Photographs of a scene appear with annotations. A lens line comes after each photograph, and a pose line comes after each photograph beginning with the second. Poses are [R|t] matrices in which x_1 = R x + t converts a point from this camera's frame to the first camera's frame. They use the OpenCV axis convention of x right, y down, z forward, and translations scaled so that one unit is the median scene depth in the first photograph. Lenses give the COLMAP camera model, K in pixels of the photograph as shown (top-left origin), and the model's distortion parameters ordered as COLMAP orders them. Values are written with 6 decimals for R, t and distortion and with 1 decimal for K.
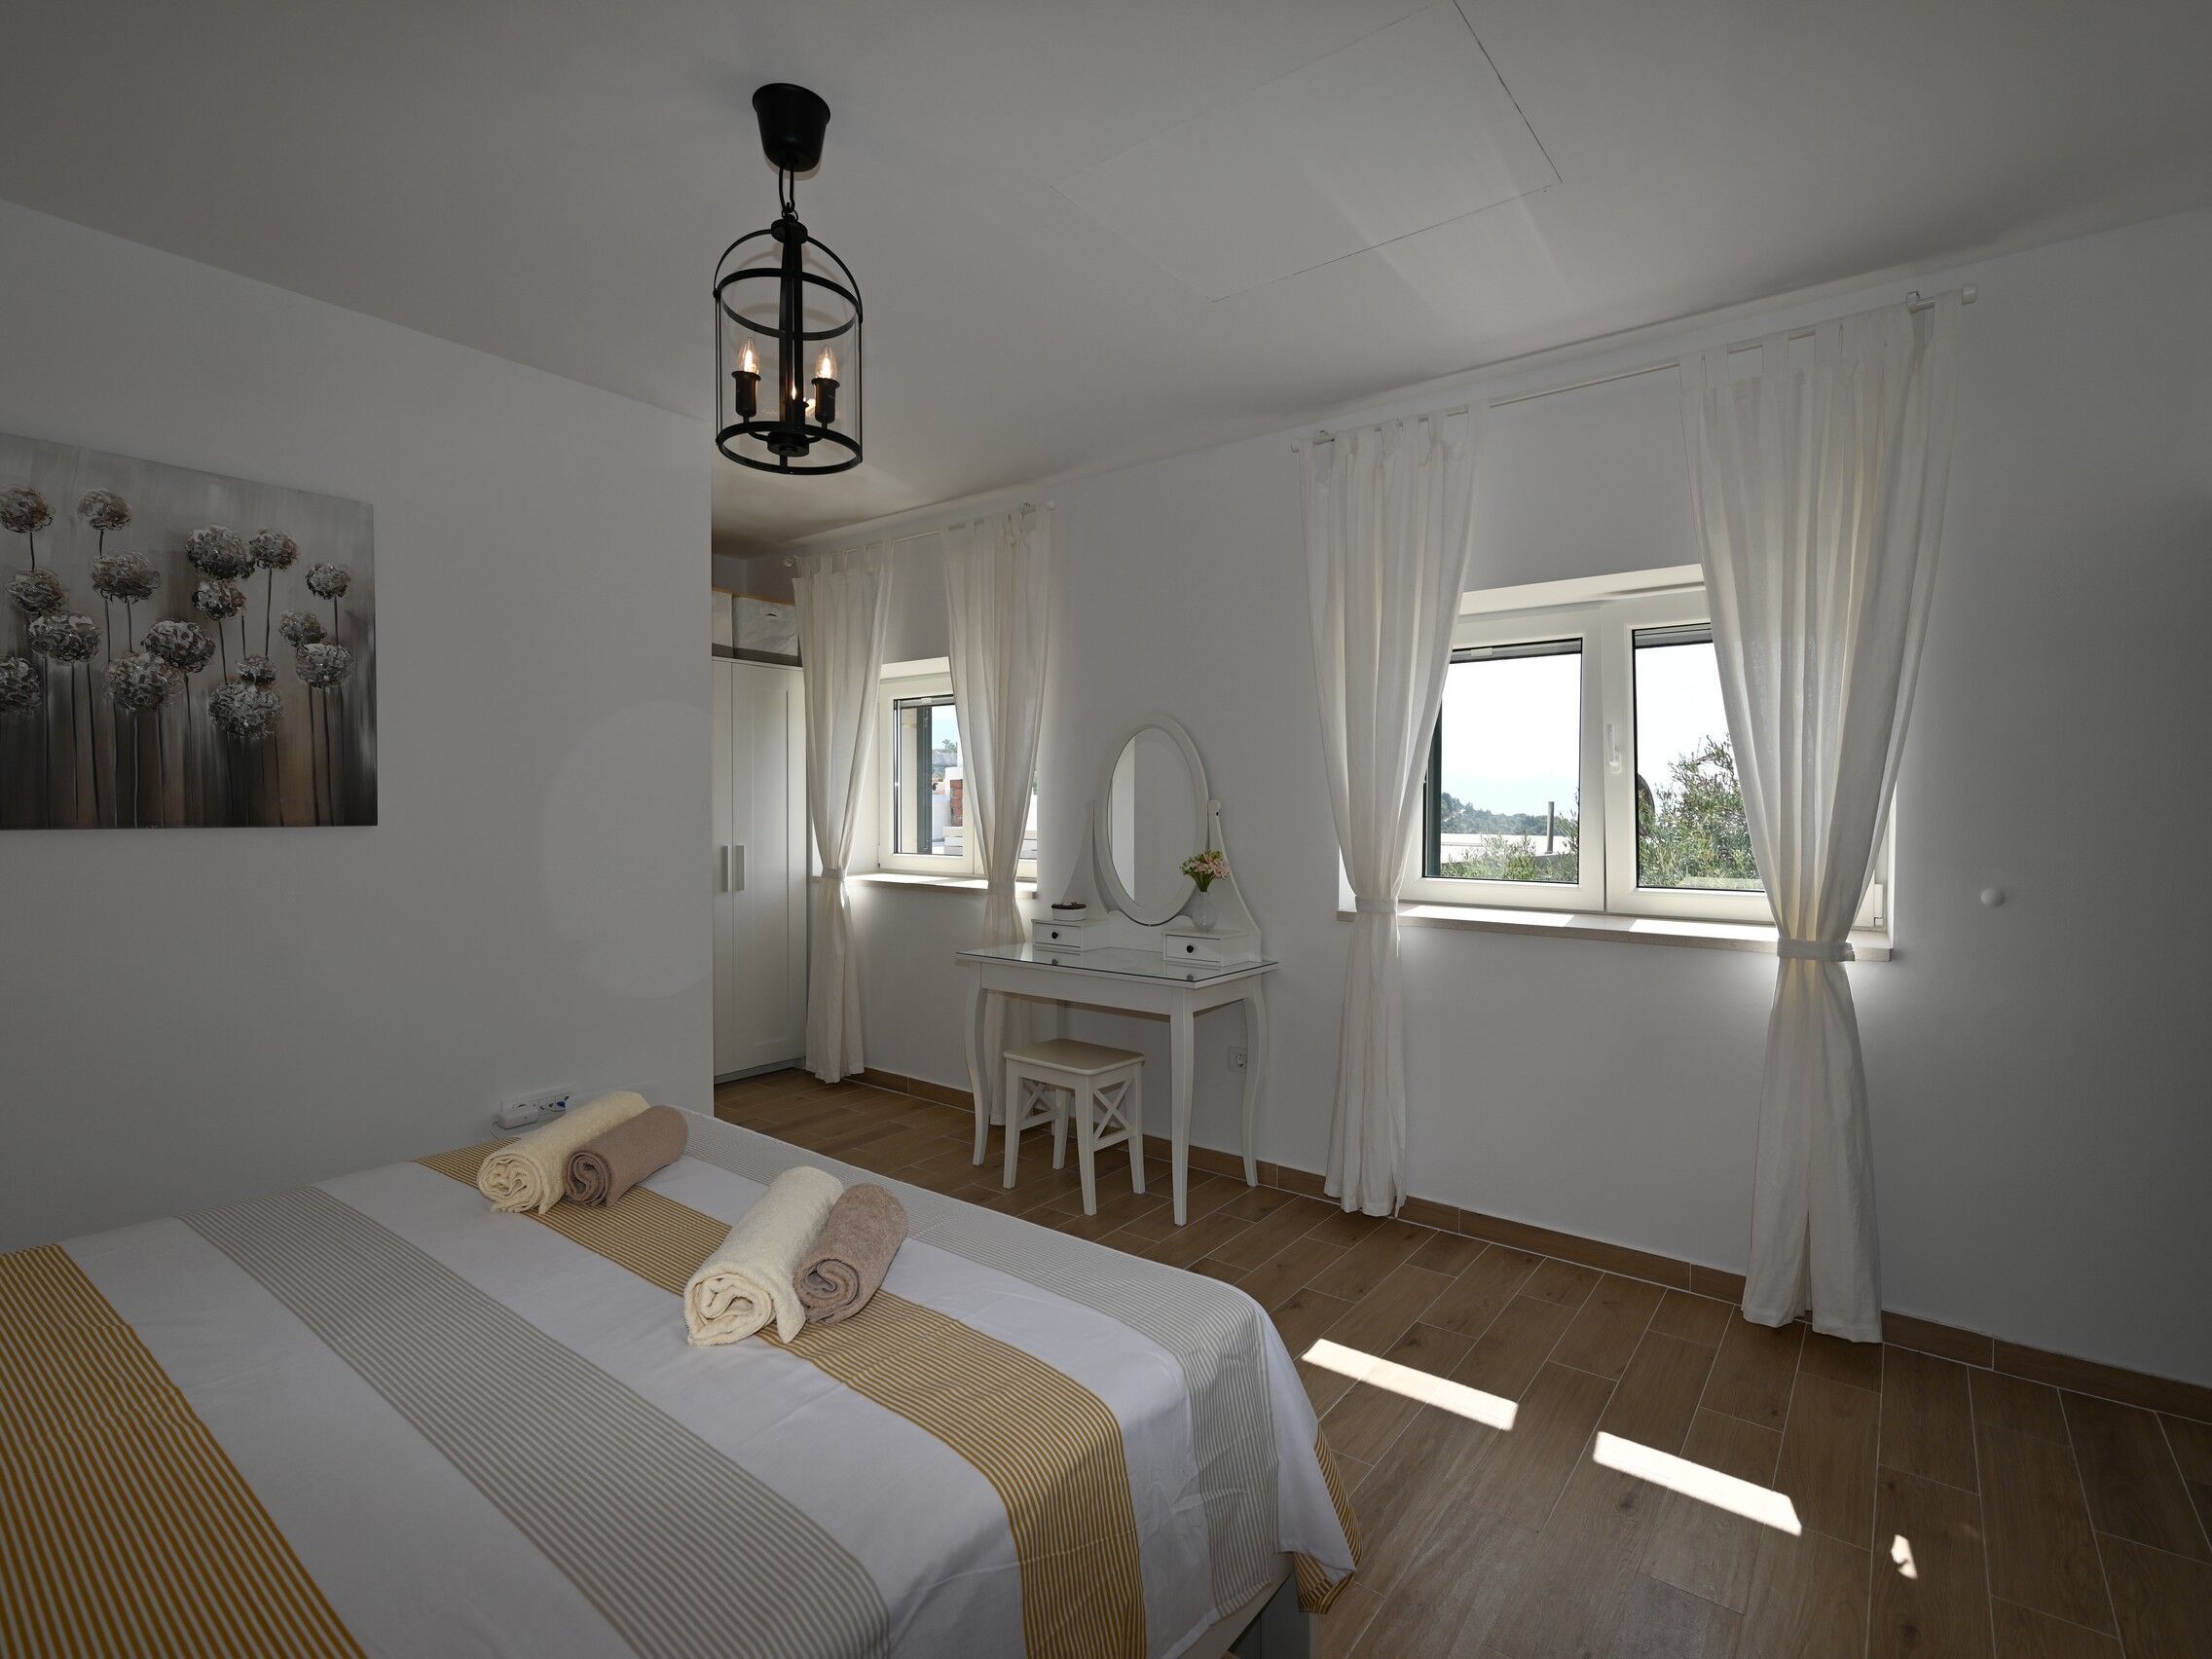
lens RADIAL K [[1052.5, 0, 1095.0], [0, 1052.5, 822.5], [0, 0, 1]] dist [0.001519, 0.000443]
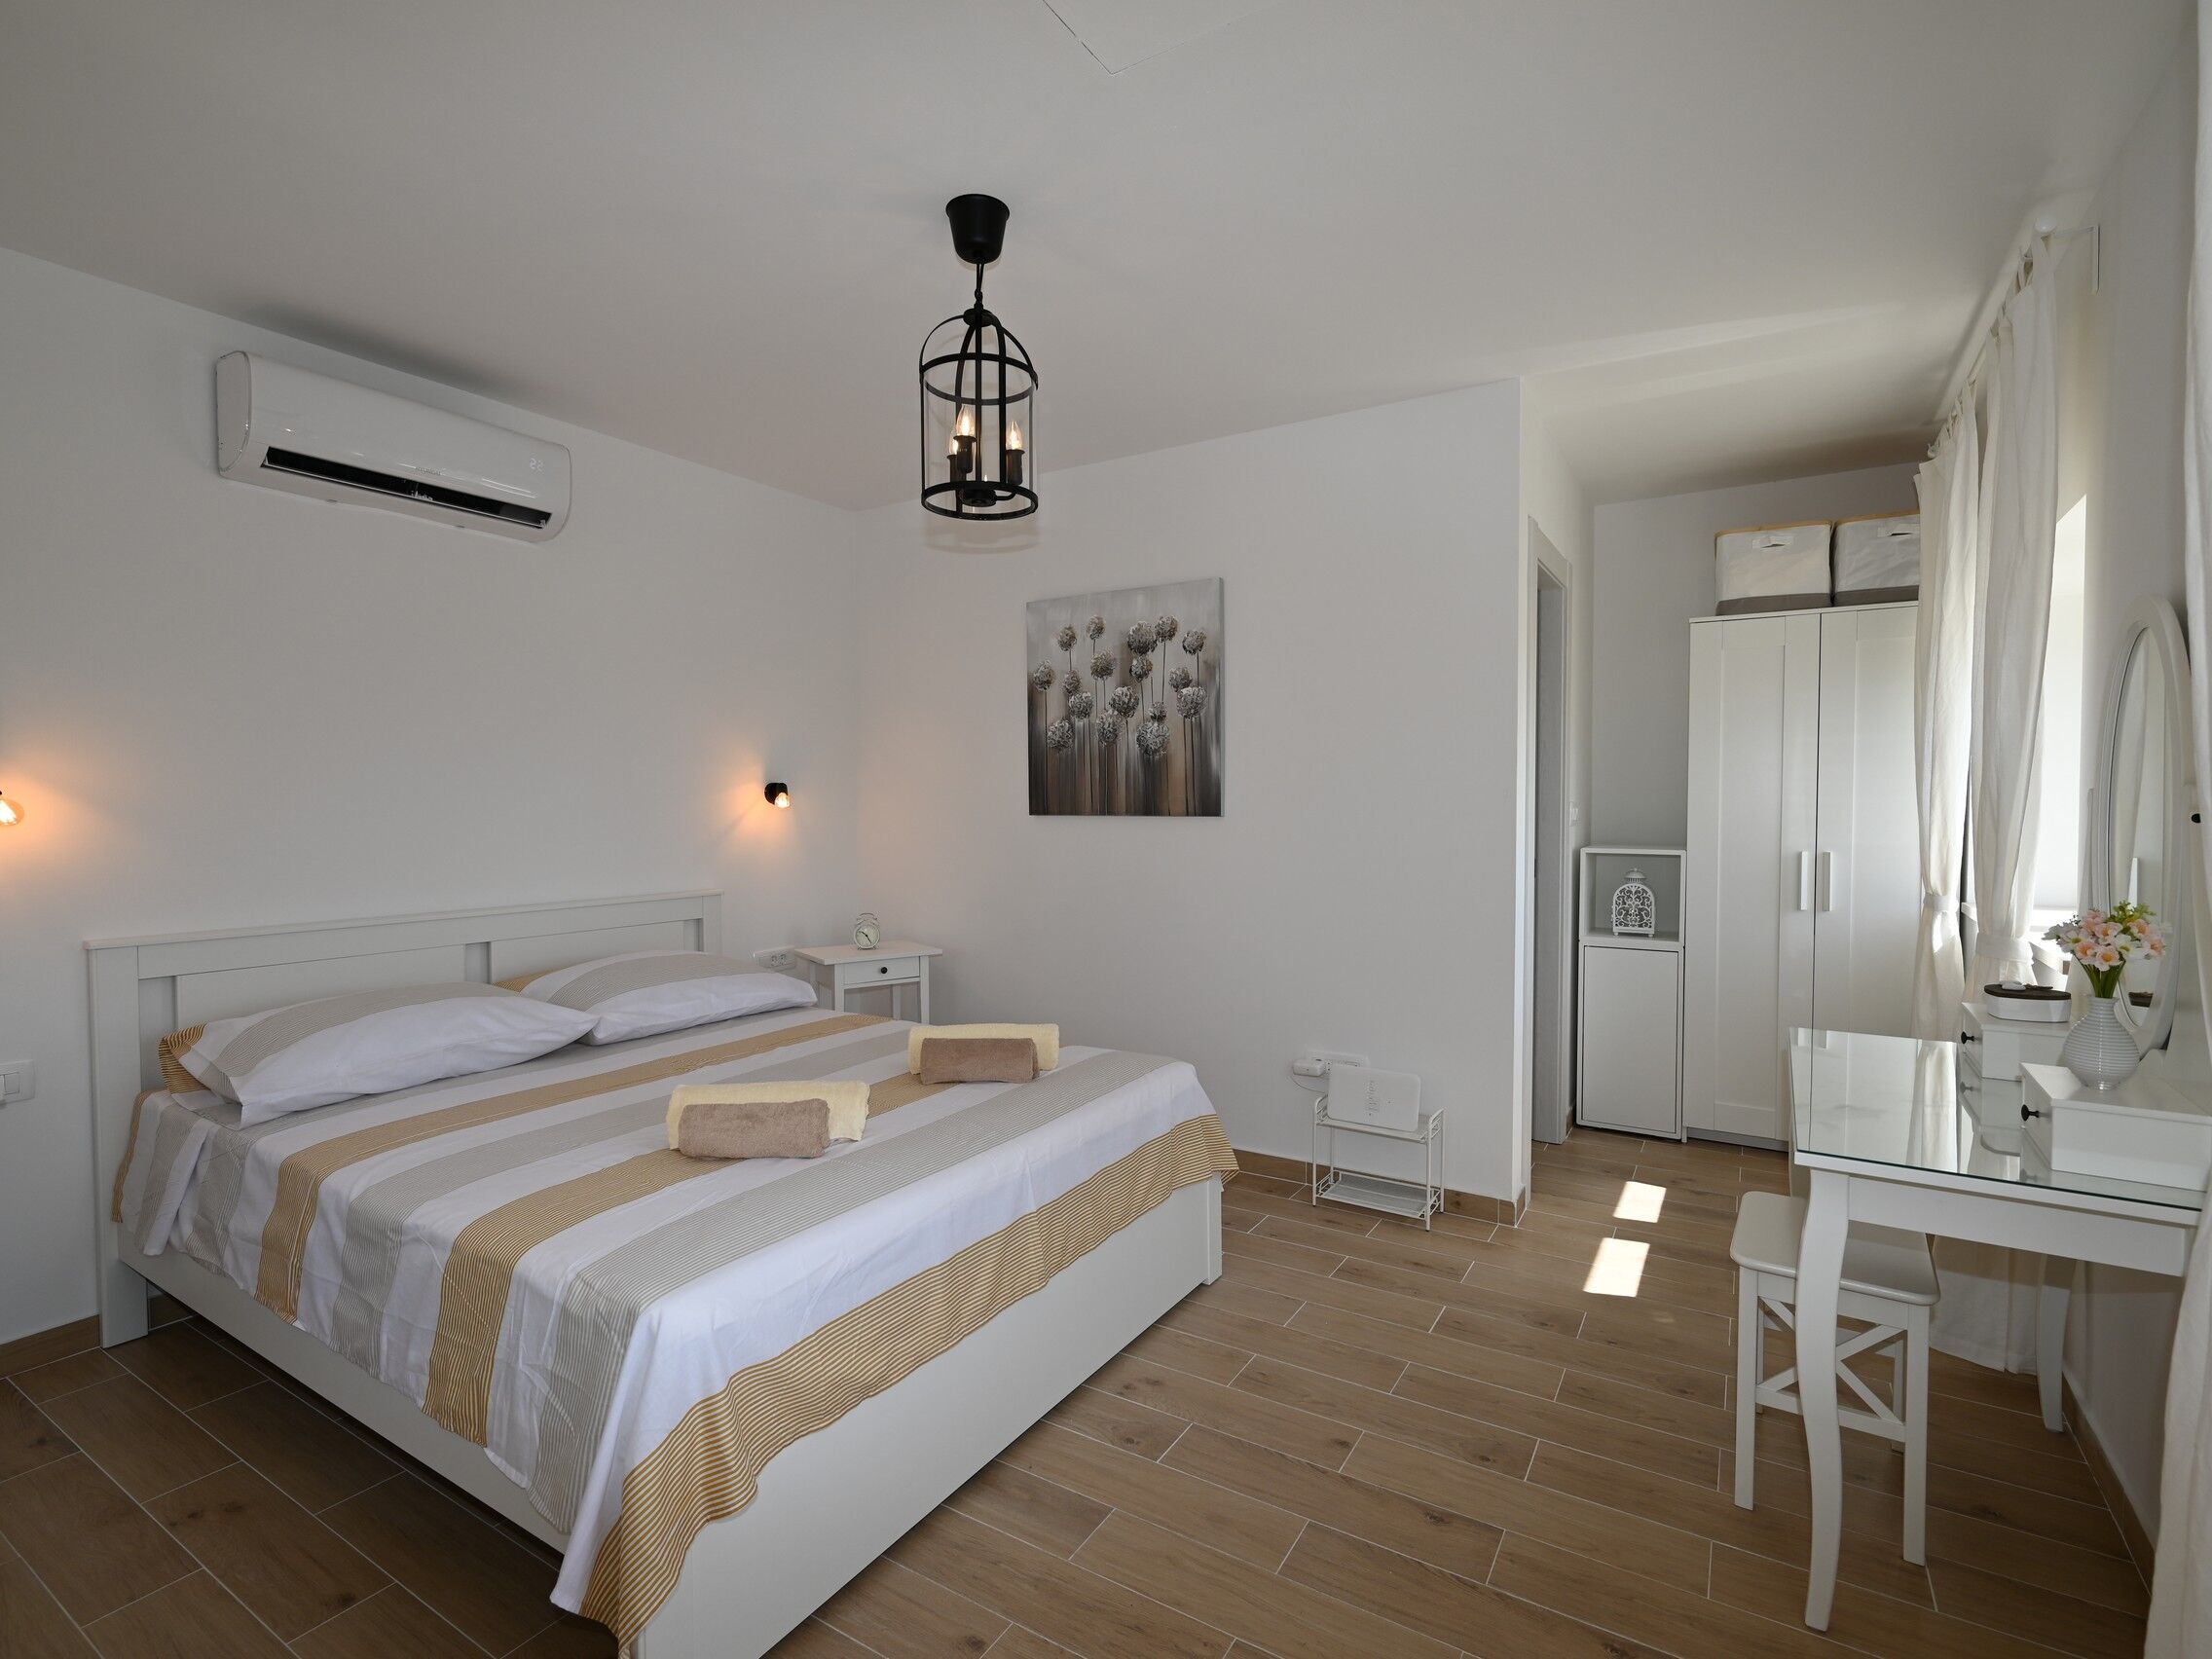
lens RADIAL K [[1052.5, 0, 1103.7], [0, 1052.5, 823.0], [0, 0, 1]] dist [0.001519, 0.000443]
pose [[0.112888, 0.016352, -0.993473, 0.698858], [-0.014868, 0.999780, 0.014767, -0.007295], [0.993496, 0.013104, 0.113107, 0.774862]]
